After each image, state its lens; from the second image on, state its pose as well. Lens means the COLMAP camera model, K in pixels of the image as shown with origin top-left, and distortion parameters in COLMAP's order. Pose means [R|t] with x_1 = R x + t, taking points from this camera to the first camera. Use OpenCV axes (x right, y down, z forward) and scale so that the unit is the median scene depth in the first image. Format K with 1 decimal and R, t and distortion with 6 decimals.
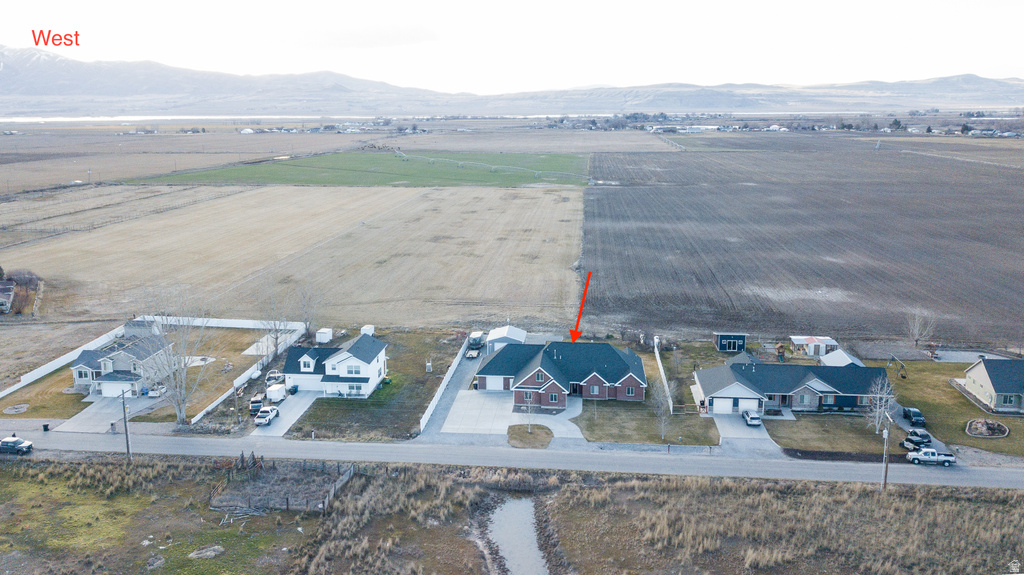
lens RADIAL K [[845.0, 0, 507.7], [0, 845.0, 266.7], [0, 0, 1]] dist [0.205568, -0.725763]
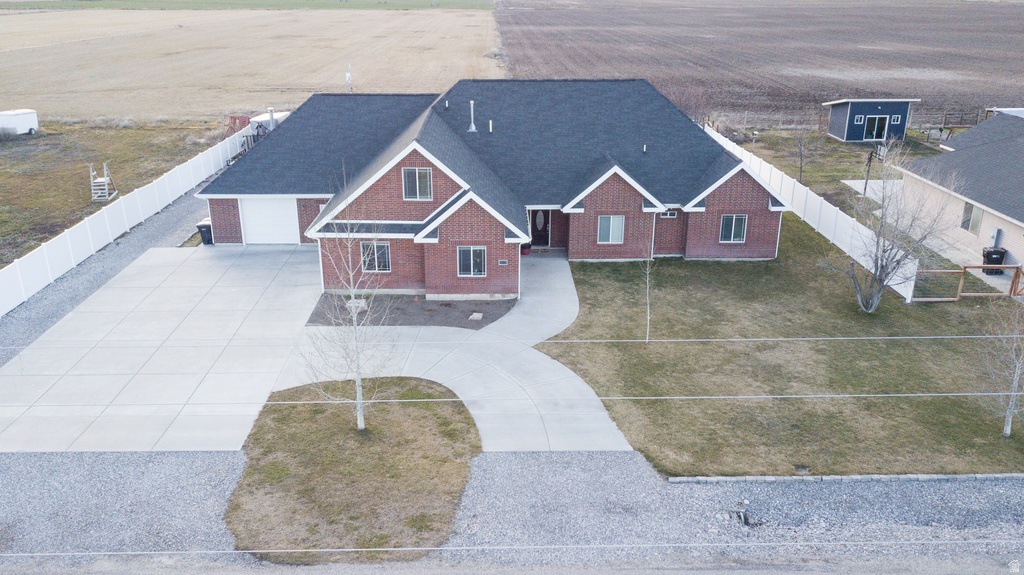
lens RADIAL K [[824.3, 0, 512.0], [0, 824.3, 287.5], [0, 0, 1]] dist [0.015600, 0.007381]
pose [[0.992769, -0.037289, 0.114102, 0.033673], [0.016529, 0.983938, 0.177742, 0.105979], [-0.118898, -0.174571, 0.977440, 0.676543]]
